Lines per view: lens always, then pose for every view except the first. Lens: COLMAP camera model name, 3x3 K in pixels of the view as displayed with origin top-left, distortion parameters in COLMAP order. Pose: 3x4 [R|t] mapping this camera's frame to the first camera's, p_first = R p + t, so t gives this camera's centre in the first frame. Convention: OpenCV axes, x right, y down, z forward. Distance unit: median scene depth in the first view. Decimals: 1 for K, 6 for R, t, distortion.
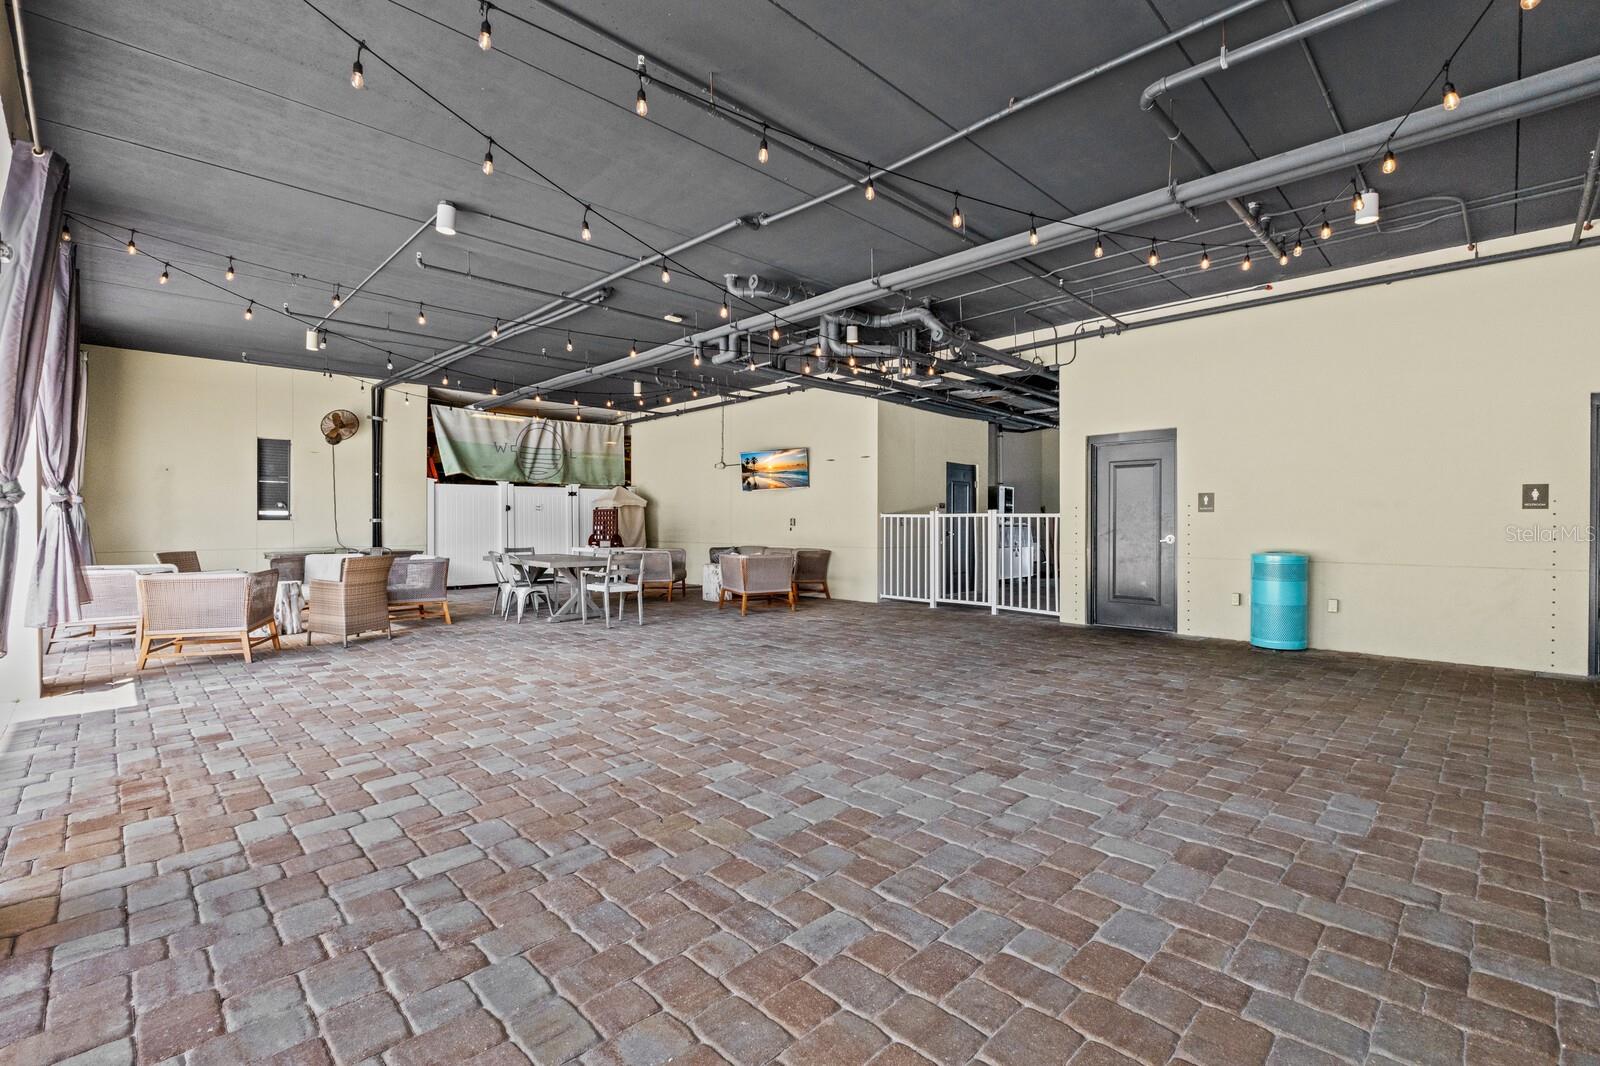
lens RADIAL K [[723.1, 0, 797.4], [0, 723.1, 522.4], [0, 0, 1]] dist [-0.009431, 0.000361]
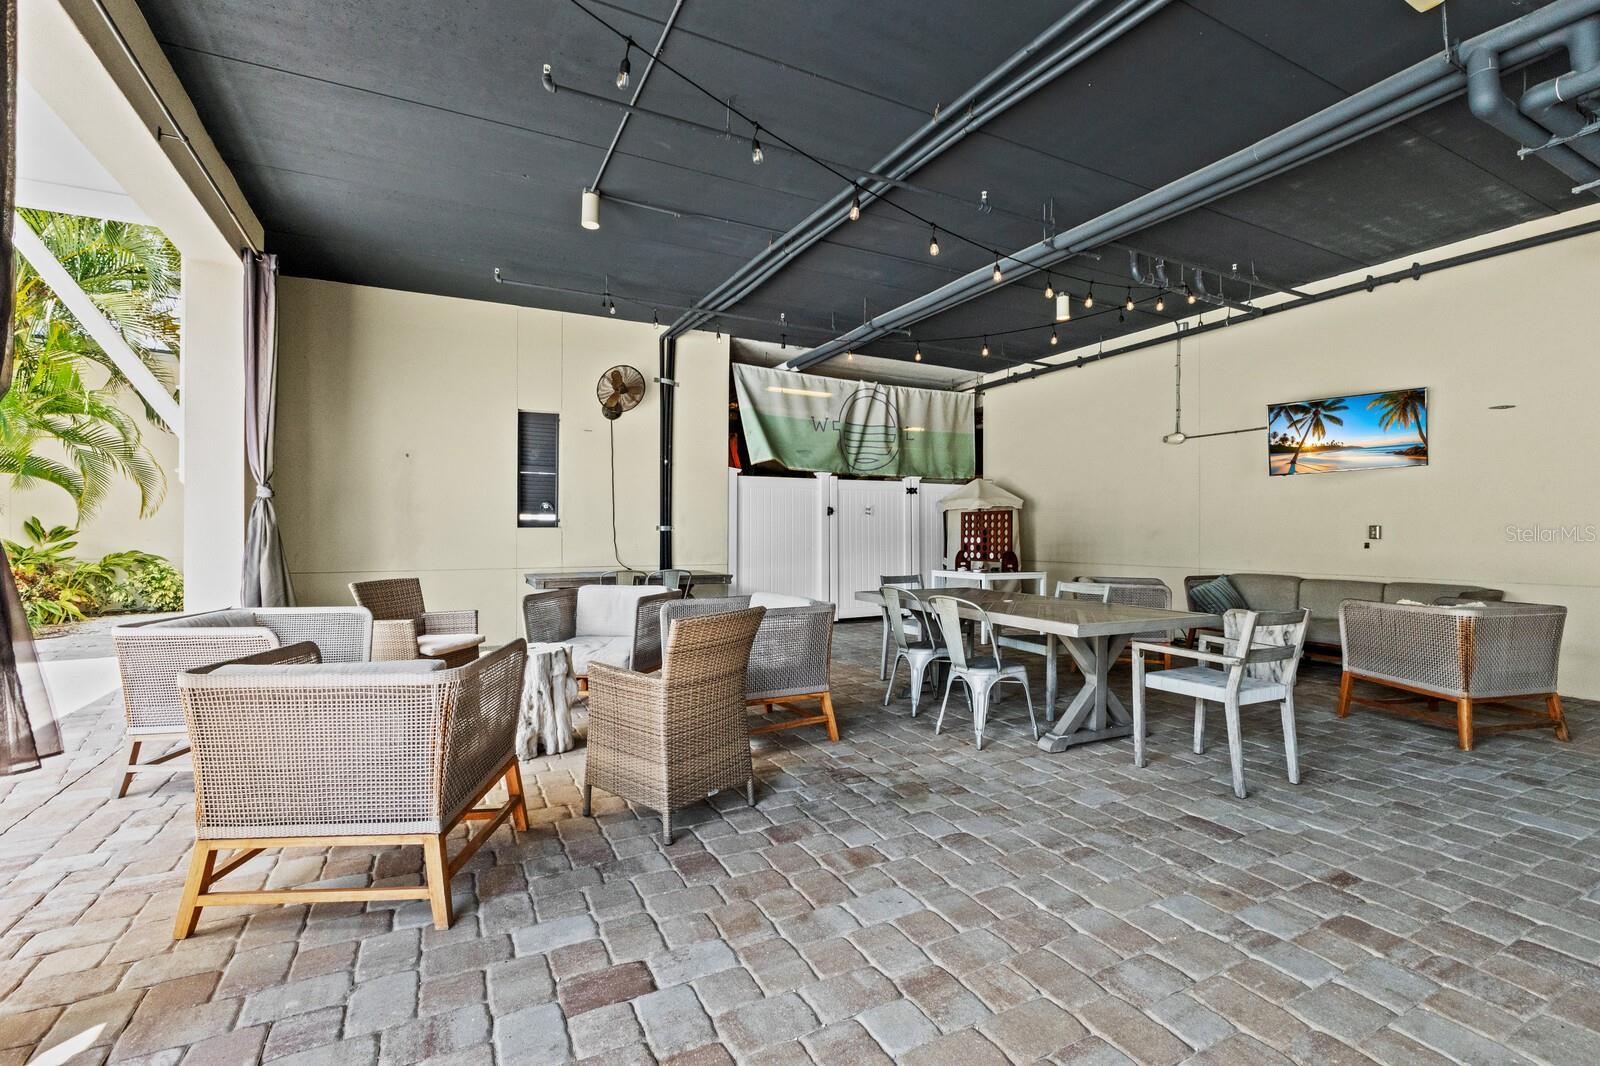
lens RADIAL K [[723.1, 0, 788.3], [0, 723.1, 536.5], [0, 0, 1]] dist [-0.009431, 0.000361]
pose [[0.951813, 0.005444, -0.306630, -0.235722], [-0.003990, 0.999978, 0.005368, 0.000968], [0.306652, -0.003886, 0.951814, 0.341500]]
